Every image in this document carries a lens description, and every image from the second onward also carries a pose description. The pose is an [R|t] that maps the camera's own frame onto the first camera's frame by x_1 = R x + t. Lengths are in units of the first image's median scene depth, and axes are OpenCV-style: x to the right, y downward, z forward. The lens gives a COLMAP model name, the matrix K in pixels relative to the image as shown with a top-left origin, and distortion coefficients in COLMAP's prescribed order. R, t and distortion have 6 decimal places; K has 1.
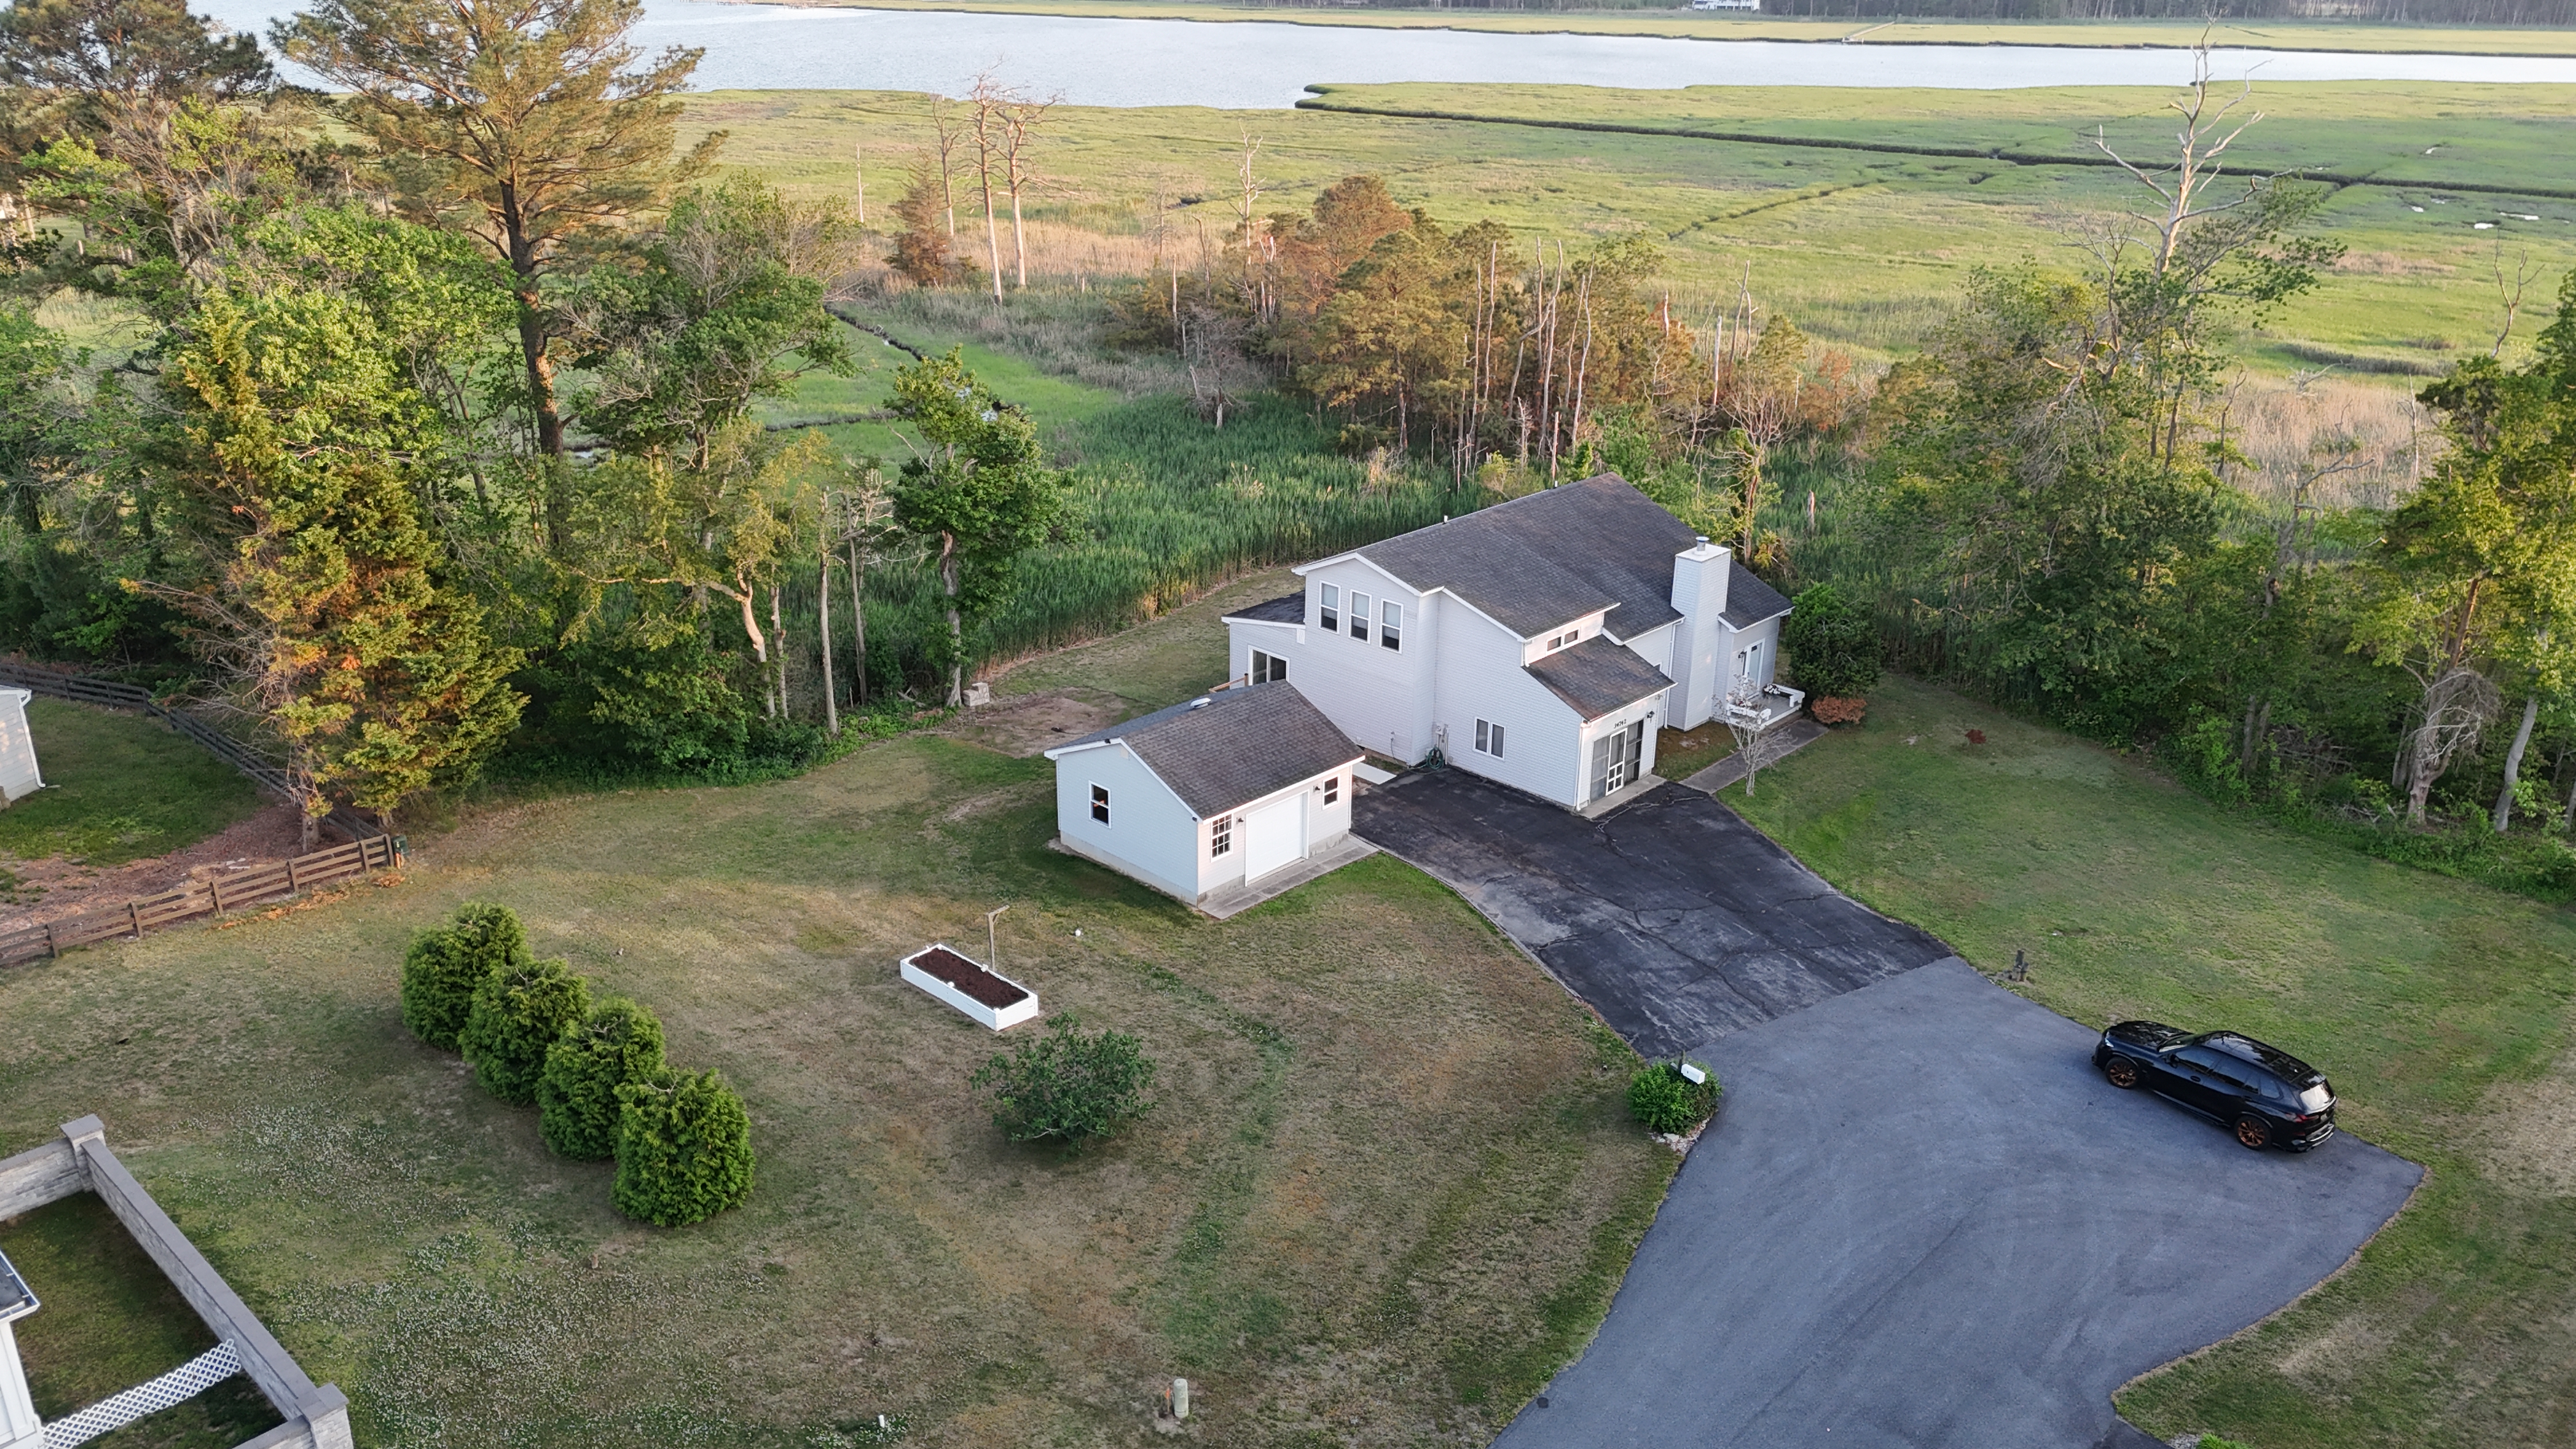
lens RADIAL K [[1876.6, 0, 1288.0], [0, 1876.6, 724.5], [0, 0, 1]] dist [0.167737, -0.387658]
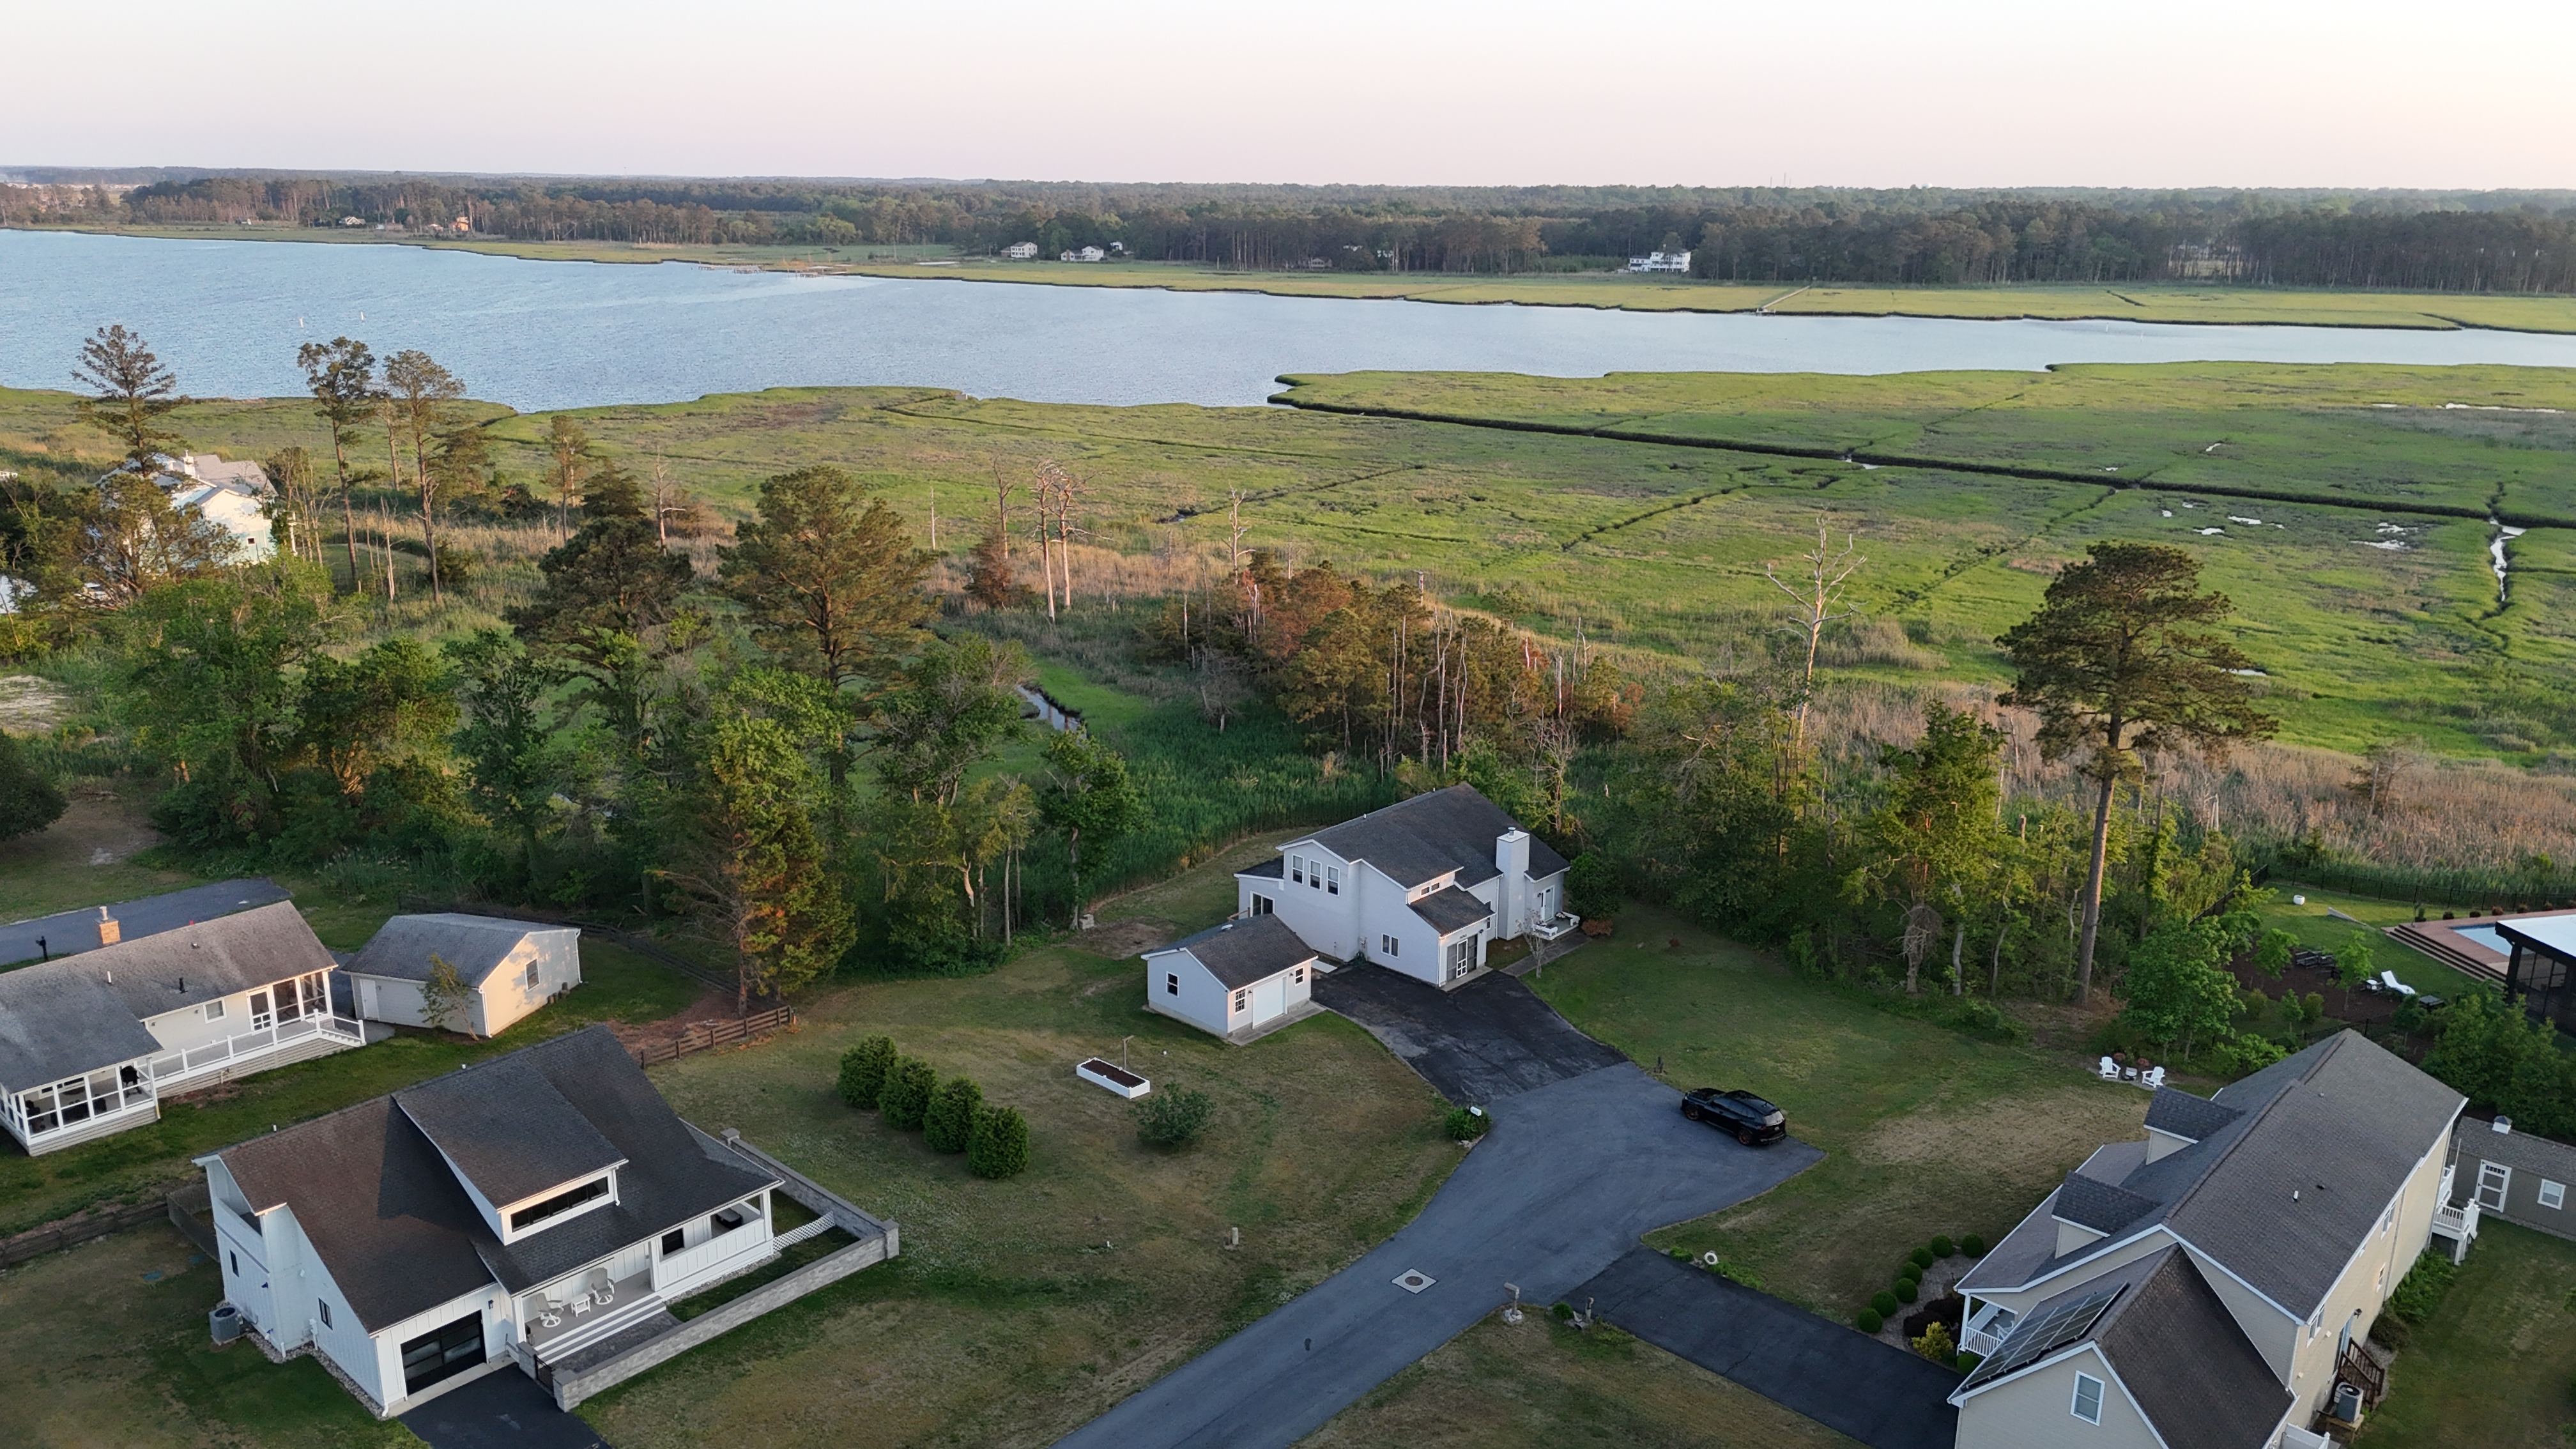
lens RADIAL K [[1876.6, 0, 1288.0], [0, 1876.6, 724.5], [0, 0, 1]] dist [0.167737, -0.387658]
pose [[0.999867, -0.007418, 0.014497, -0.011514], [0.008944, 0.994090, -0.108193, -0.008607], [-0.013609, 0.108308, 0.994024, -0.767677]]
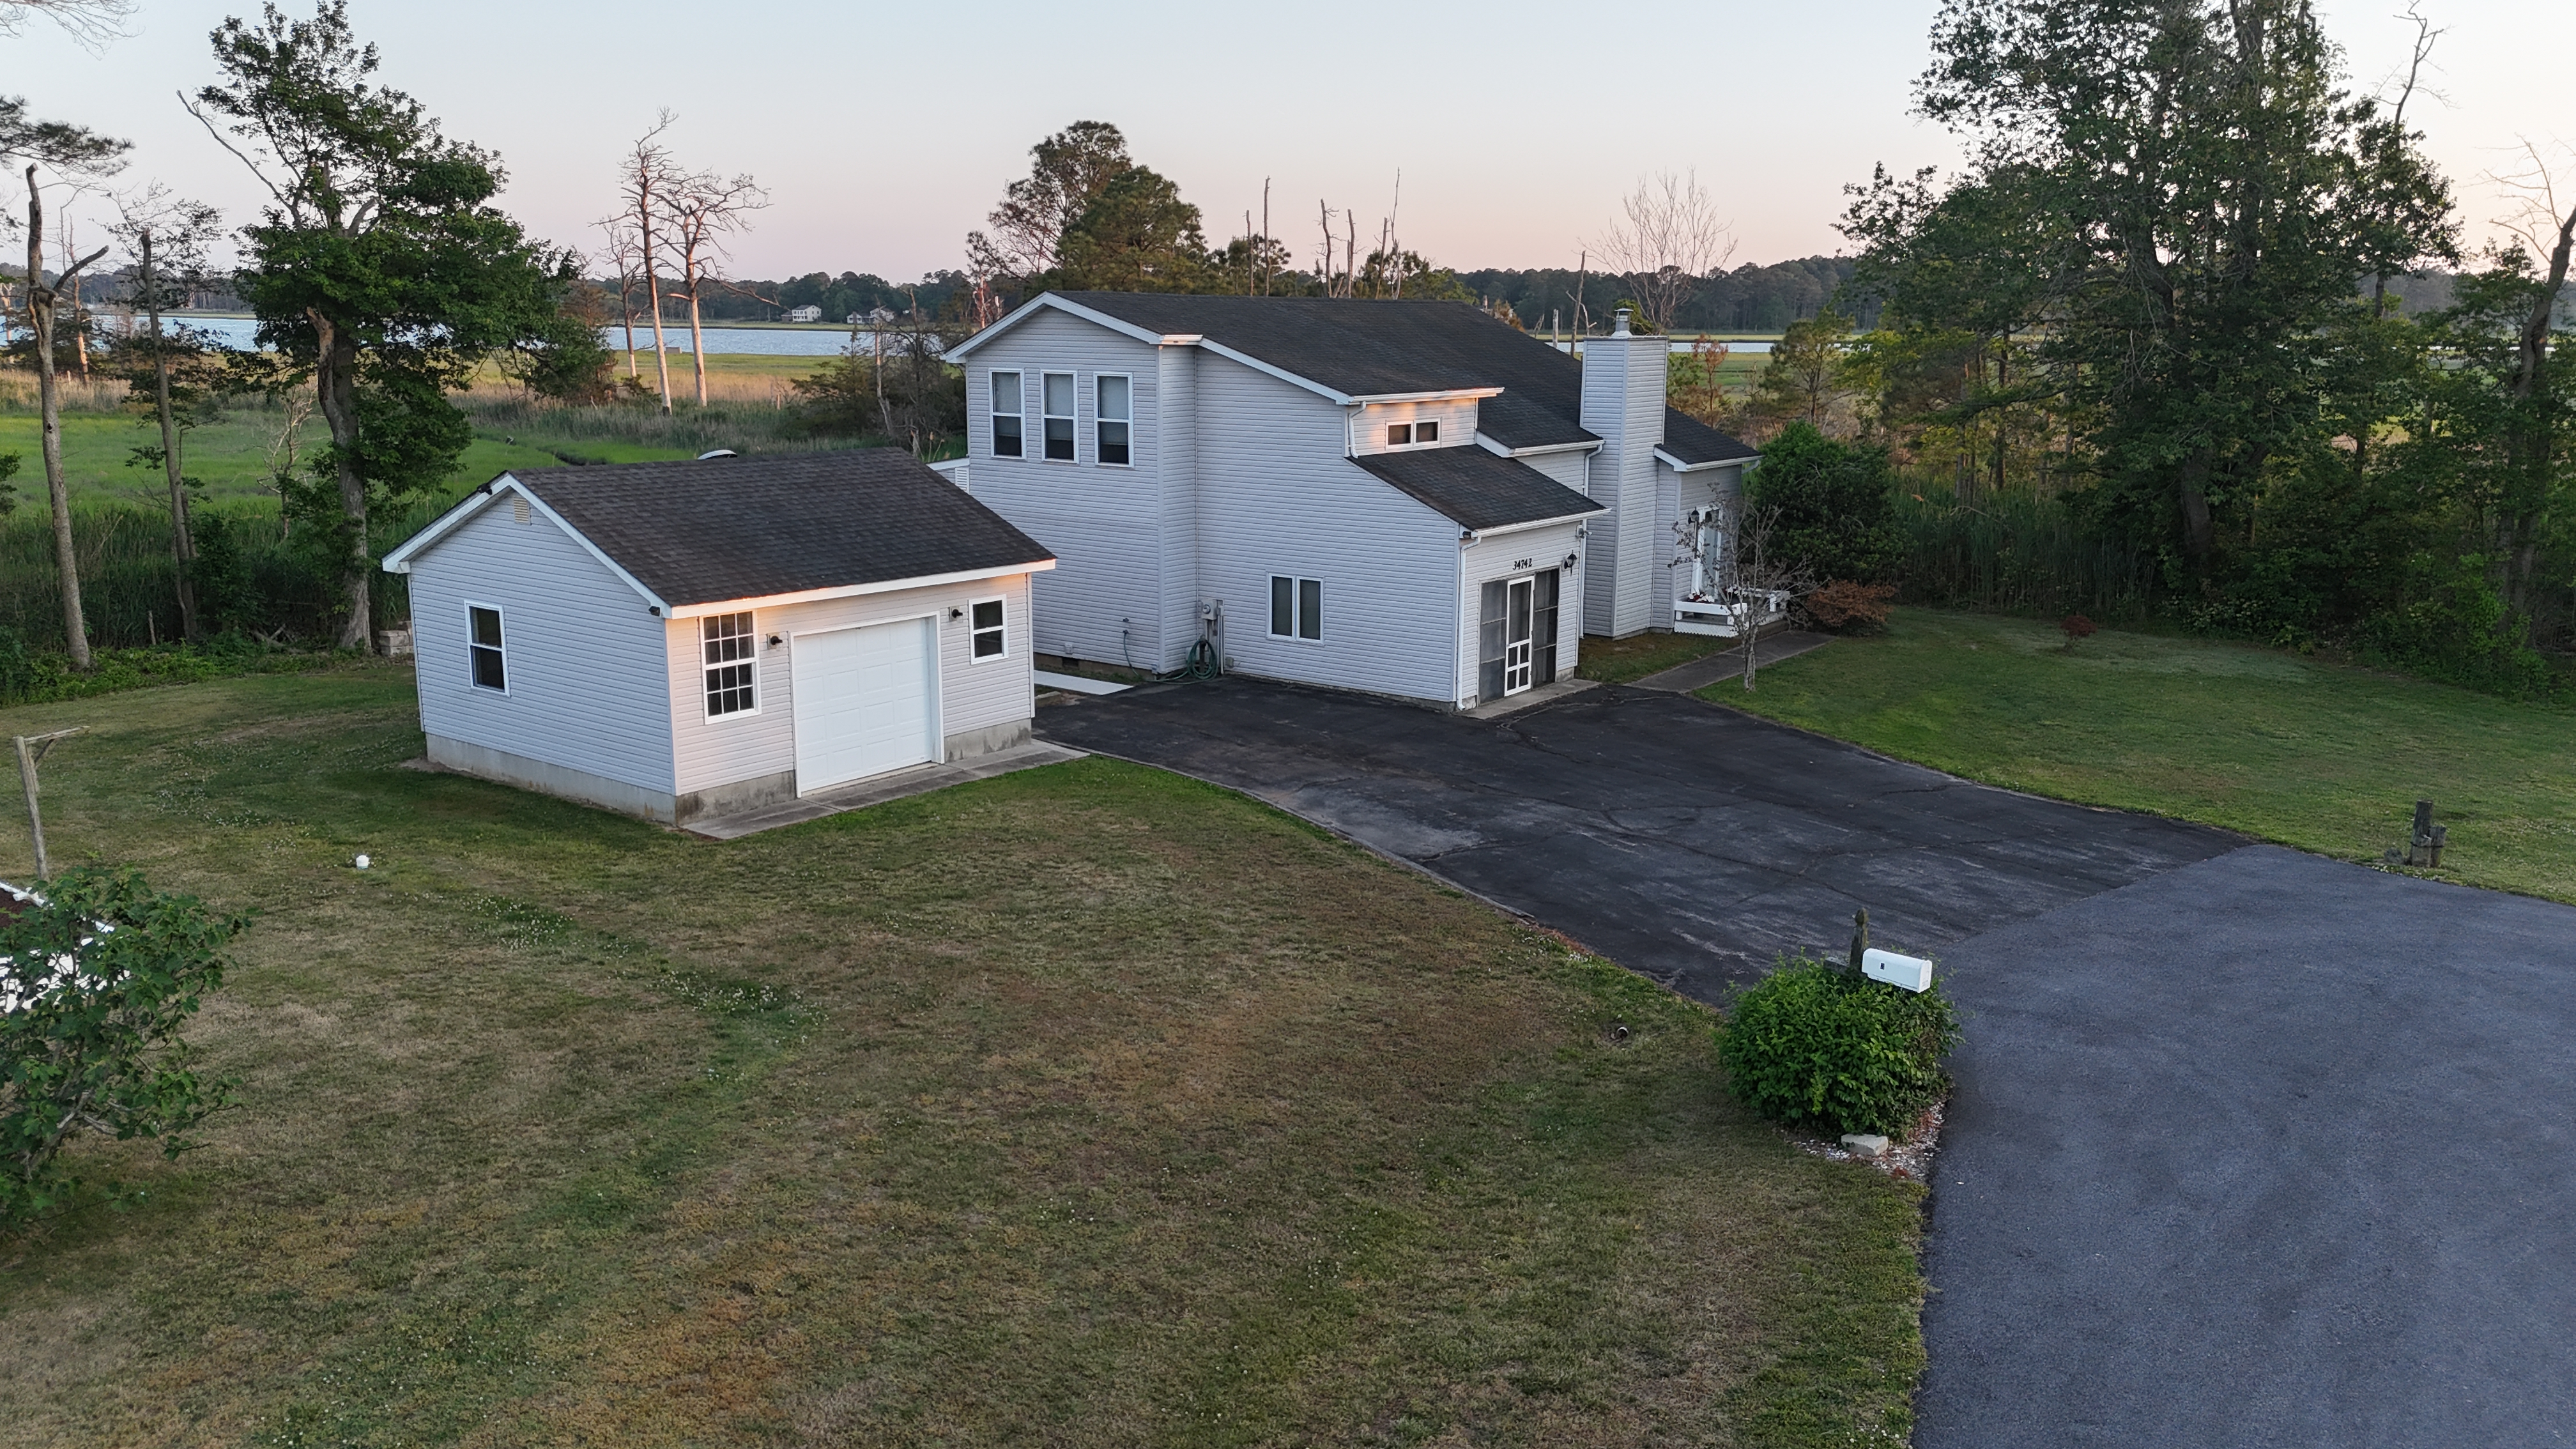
lens RADIAL K [[1876.6, 0, 1288.0], [0, 1876.6, 724.5], [0, 0, 1]] dist [0.167737, -0.387658]
pose [[0.993453, -0.030100, 0.110204, 0.042769], [0.048355, 0.984782, -0.166931, 0.137658], [-0.103502, 0.171167, 0.979790, 0.463185]]
